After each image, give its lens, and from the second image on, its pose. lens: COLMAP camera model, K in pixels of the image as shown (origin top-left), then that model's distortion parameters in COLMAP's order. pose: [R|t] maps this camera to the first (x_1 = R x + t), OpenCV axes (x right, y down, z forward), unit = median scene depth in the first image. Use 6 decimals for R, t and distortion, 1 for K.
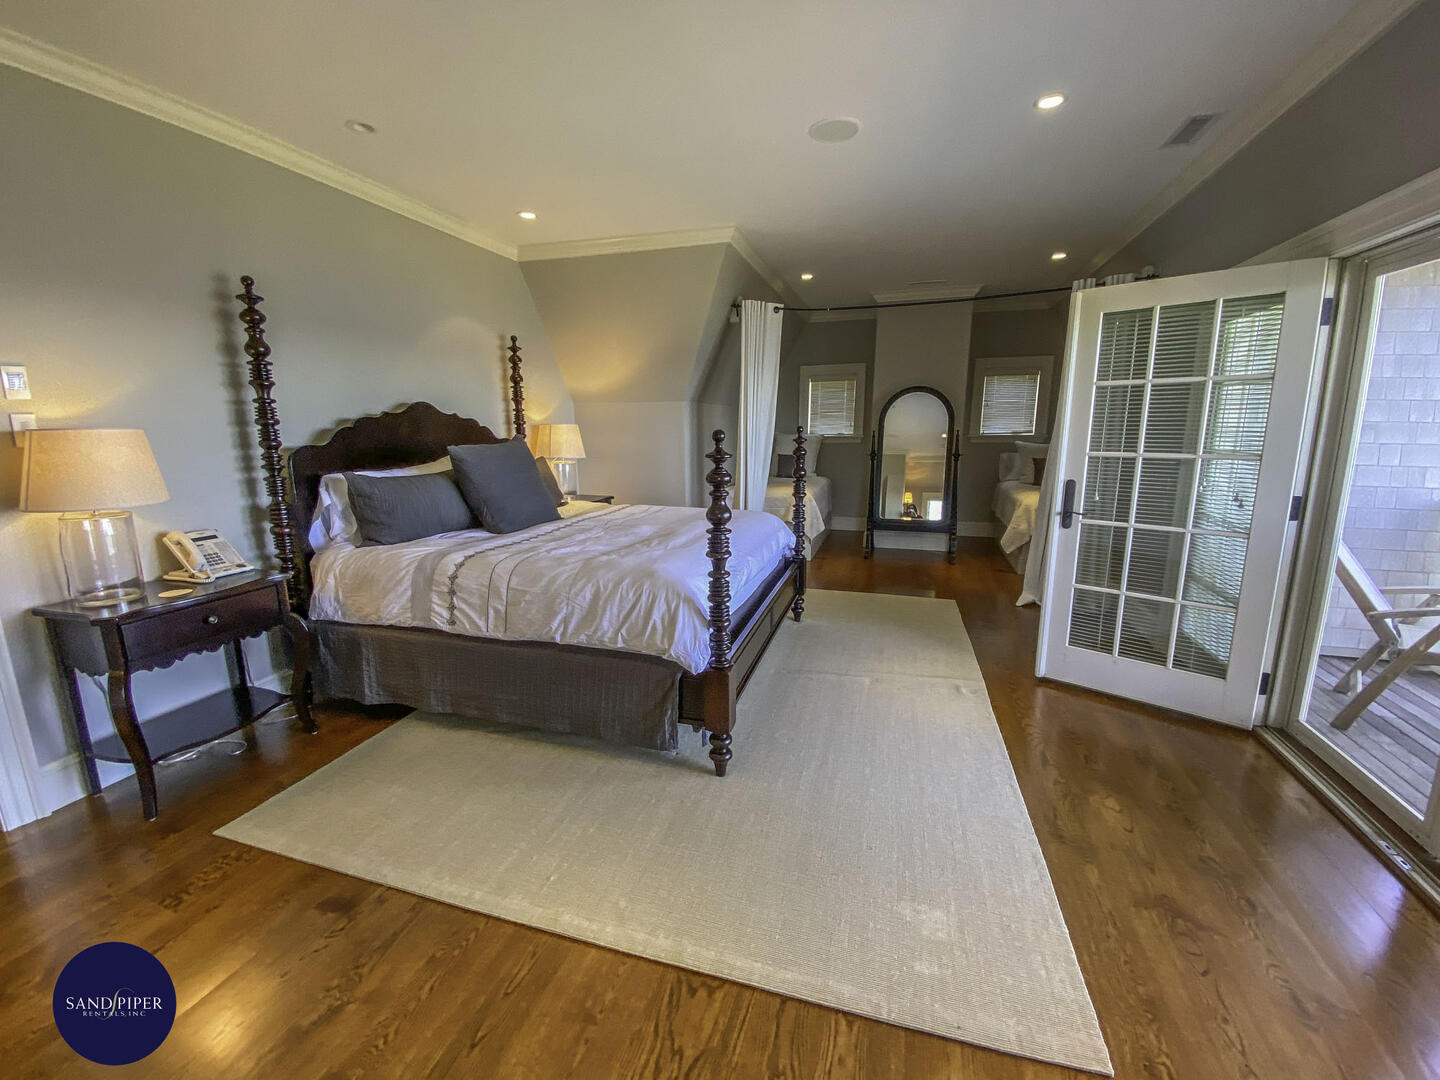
lens RADIAL K [[594.9, 0, 720.0], [0, 594.9, 540.0], [0, 0, 1]] dist [-0.001352, -0.000119]
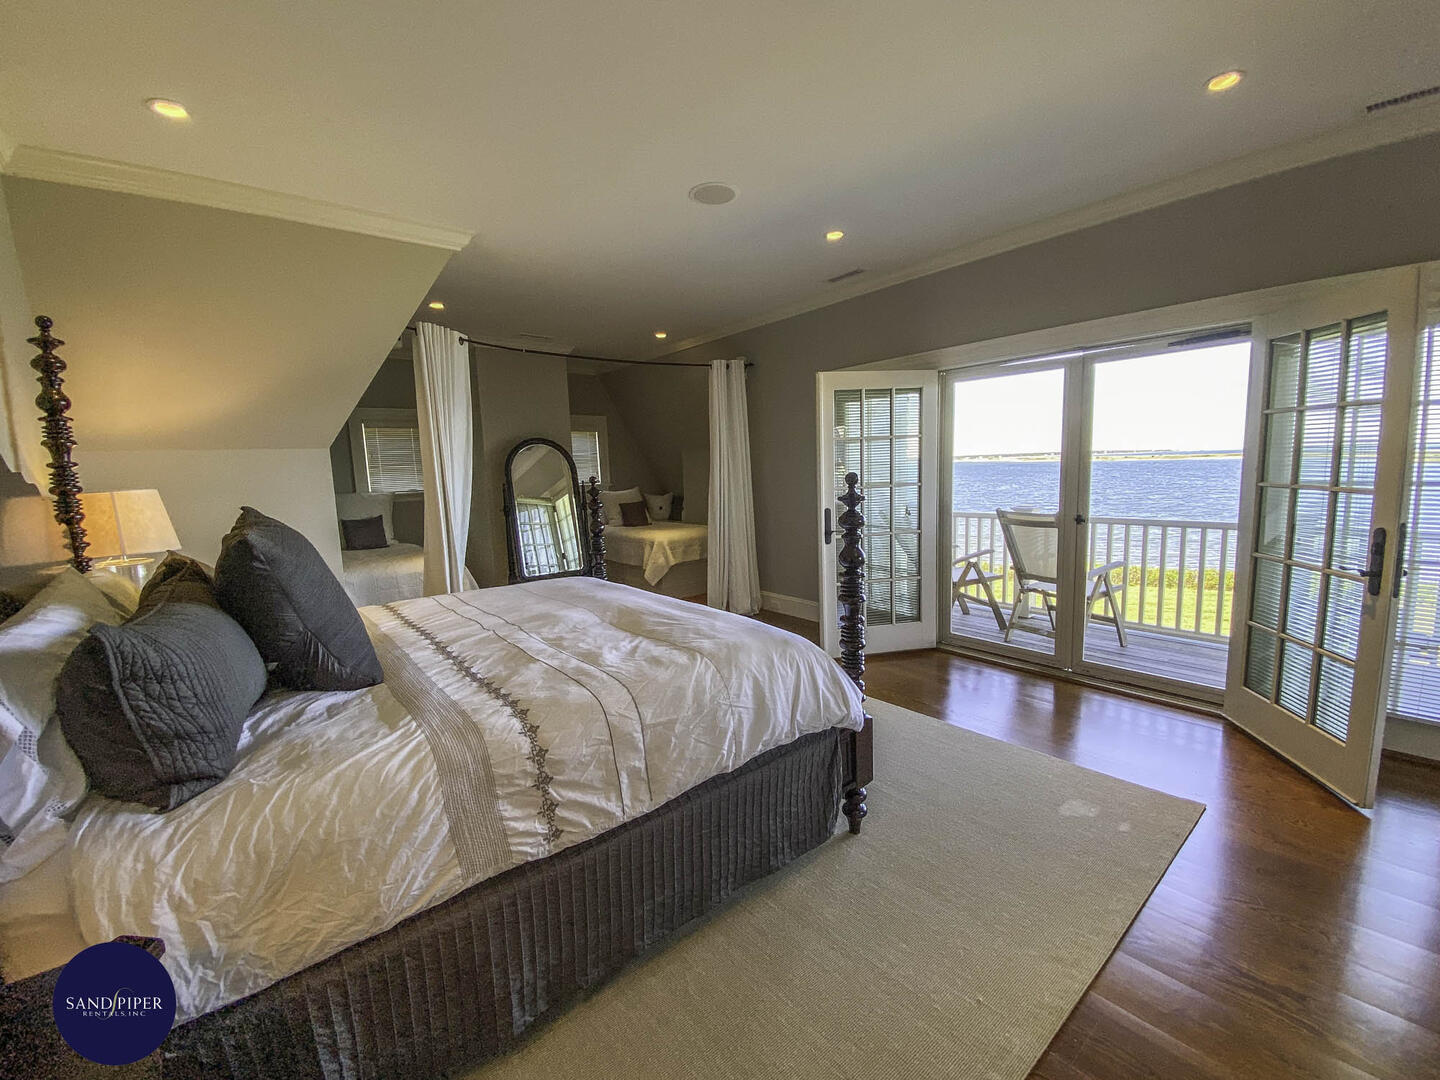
lens RADIAL K [[599.7, 0, 720.8], [0, 599.7, 547.5], [0, 0, 1]] dist [0.021368, -0.024462]
pose [[0.549383, -0.125850, 0.826039, -0.790043], [0.191073, 0.981320, 0.022429, -0.105160], [-0.813431, 0.145512, 0.563166, 0.518492]]
